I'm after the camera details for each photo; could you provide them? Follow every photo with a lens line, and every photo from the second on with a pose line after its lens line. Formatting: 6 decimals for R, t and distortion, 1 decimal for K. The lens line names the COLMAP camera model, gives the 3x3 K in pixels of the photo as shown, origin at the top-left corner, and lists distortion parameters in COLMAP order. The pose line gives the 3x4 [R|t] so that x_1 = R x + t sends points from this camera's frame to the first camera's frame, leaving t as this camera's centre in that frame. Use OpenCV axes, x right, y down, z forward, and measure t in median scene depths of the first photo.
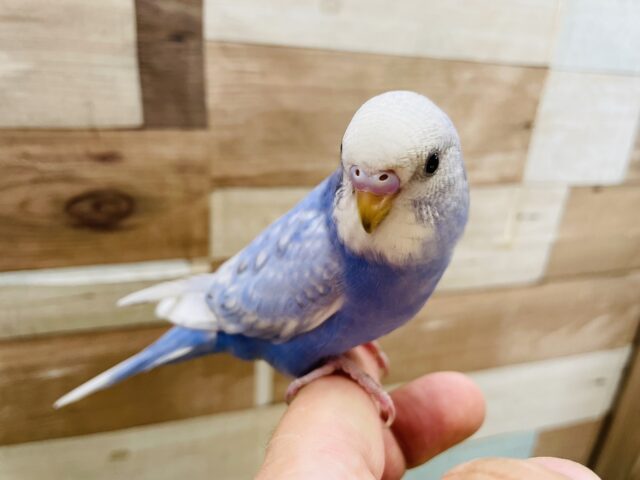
lens RADIAL K [[483.2, 0, 321.5], [0, 483.2, 243.9], [0, 0, 1]] dist [0.009453, -0.053201]
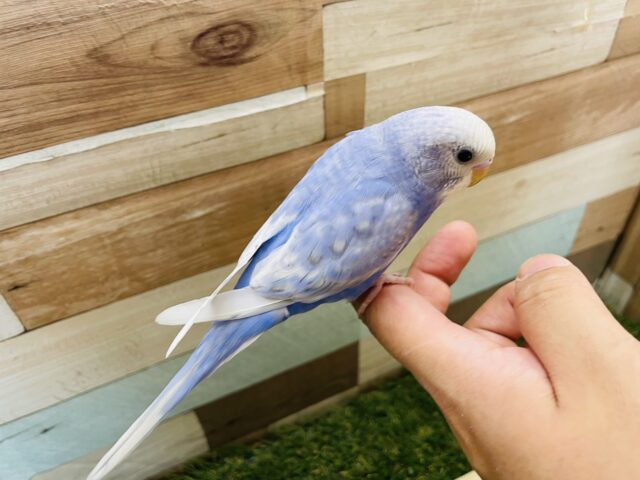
lens RADIAL K [[483.2, 0, 321.5], [0, 483.2, 237.3], [0, 0, 1]] dist [0.009453, -0.053201]
pose [[0.984723, -0.171061, 0.032535, -0.280347], [0.153178, 0.939848, 0.305323, 0.025372], [-0.082807, -0.295675, 0.951693, -0.067061]]
